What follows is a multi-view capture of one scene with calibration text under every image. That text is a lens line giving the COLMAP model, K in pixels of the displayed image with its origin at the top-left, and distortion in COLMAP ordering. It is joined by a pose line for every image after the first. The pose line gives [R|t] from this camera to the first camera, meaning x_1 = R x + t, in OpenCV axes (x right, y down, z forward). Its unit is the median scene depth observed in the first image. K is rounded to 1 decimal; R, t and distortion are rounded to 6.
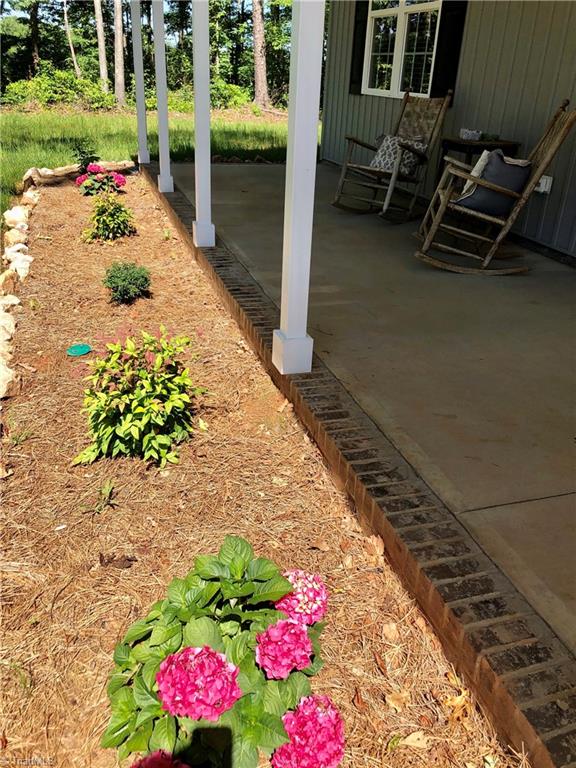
lens RADIAL K [[622.4, 0, 288.6], [0, 622.4, 355.4], [0, 0, 1]] dist [0.030709, -0.003804]
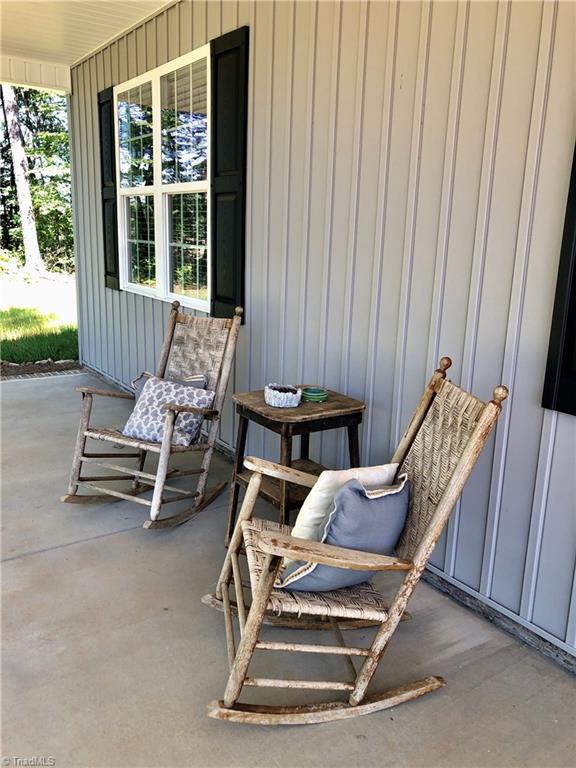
lens RADIAL K [[622.4, 0, 288.6], [0, 622.4, 355.4], [0, 0, 1]] dist [0.030709, -0.003804]
pose [[0.951267, -0.078466, 0.298219, 0.110174], [0.141019, 0.970730, -0.194412, -0.241118], [-0.274236, 0.226992, 0.934489, 0.393300]]
